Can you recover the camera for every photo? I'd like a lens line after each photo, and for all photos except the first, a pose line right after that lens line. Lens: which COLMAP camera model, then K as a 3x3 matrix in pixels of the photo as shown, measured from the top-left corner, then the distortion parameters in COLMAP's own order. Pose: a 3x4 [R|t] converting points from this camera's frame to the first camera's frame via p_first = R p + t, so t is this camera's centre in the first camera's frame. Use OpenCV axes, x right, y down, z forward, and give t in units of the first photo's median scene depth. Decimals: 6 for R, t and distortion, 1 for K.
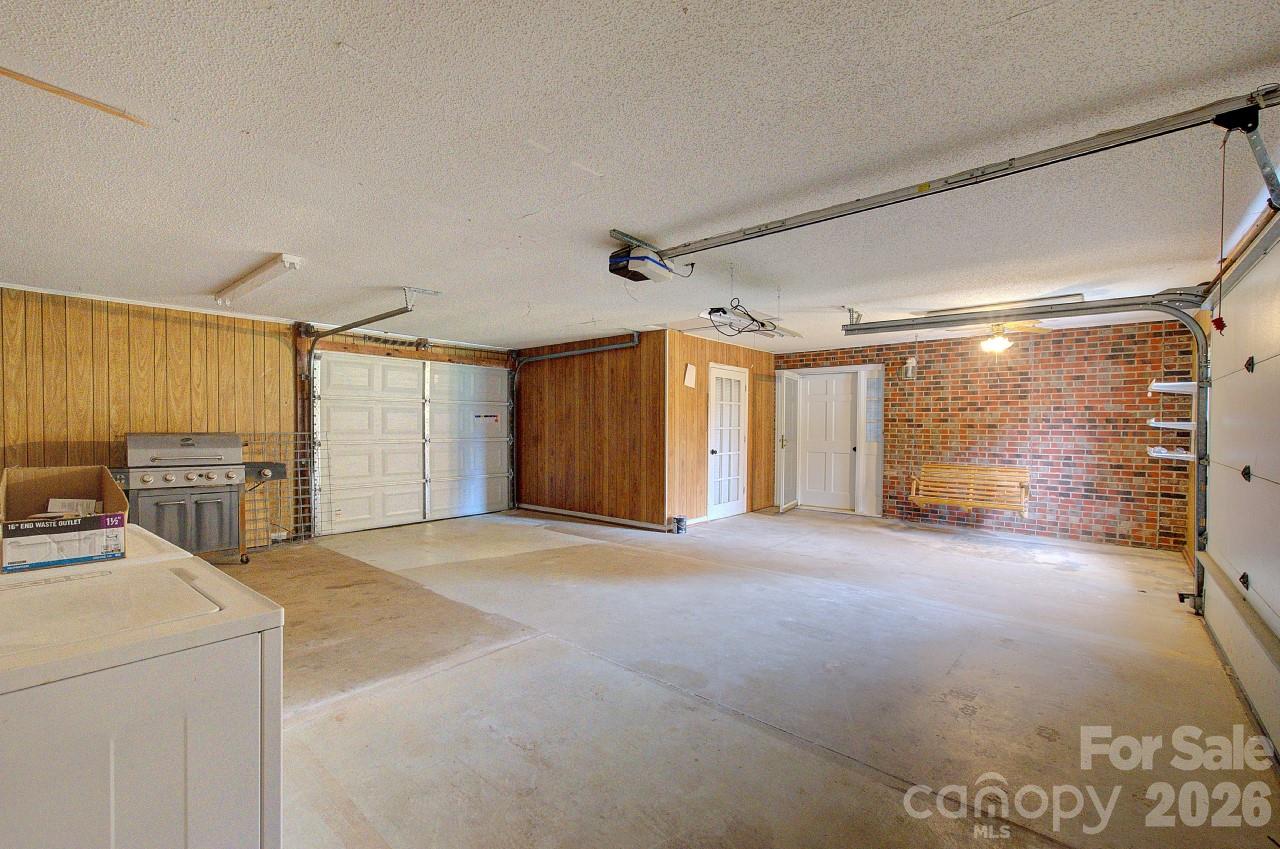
lens RADIAL K [[544.1, 0, 644.0], [0, 544.1, 430.2], [0, 0, 1]] dist [0.002686, 0.000766]
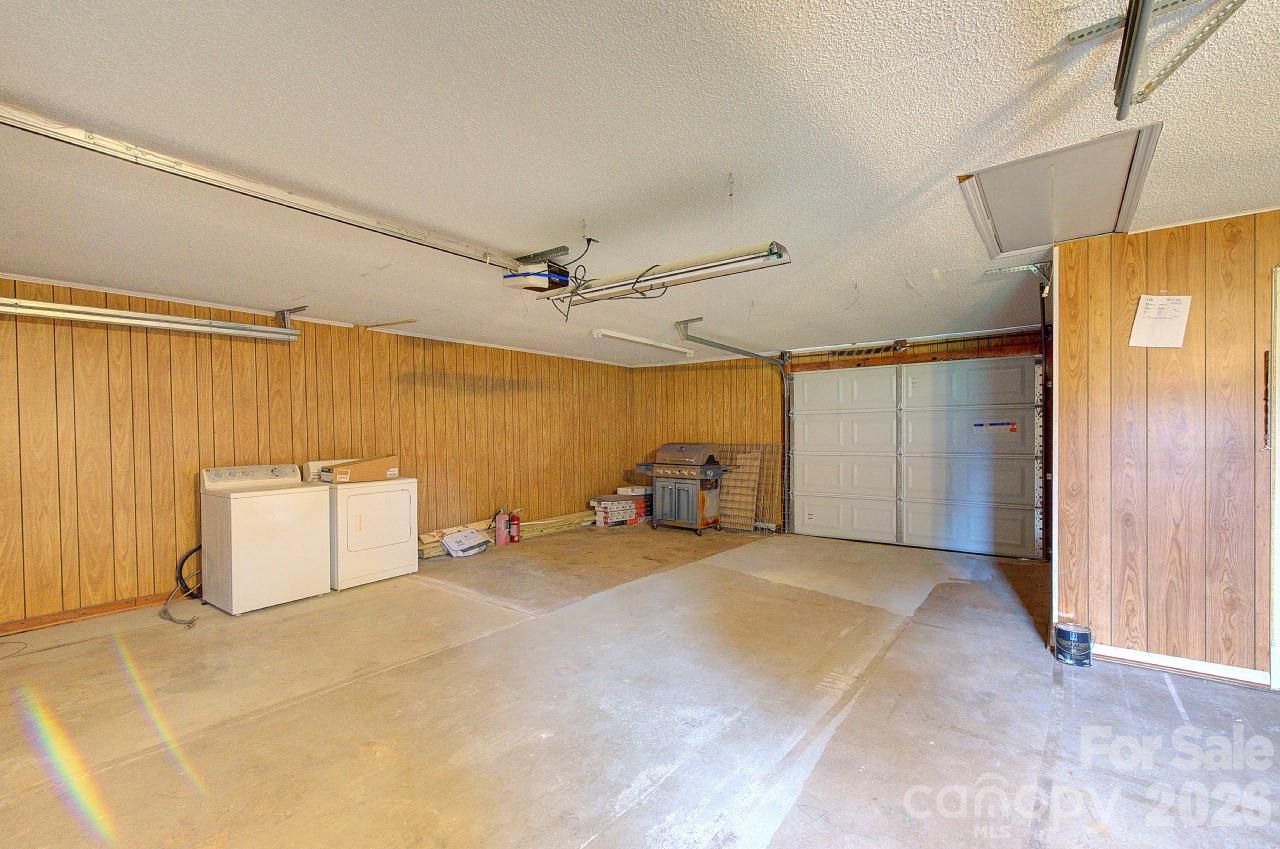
lens RADIAL K [[544.1, 0, 645.5], [0, 544.1, 432.2], [0, 0, 1]] dist [0.002686, 0.000766]
pose [[0.063706, -0.011325, -0.997904, 0.620245], [-0.004873, 0.999920, -0.011658, -0.006072], [0.997957, 0.005605, 0.063646, 0.714093]]
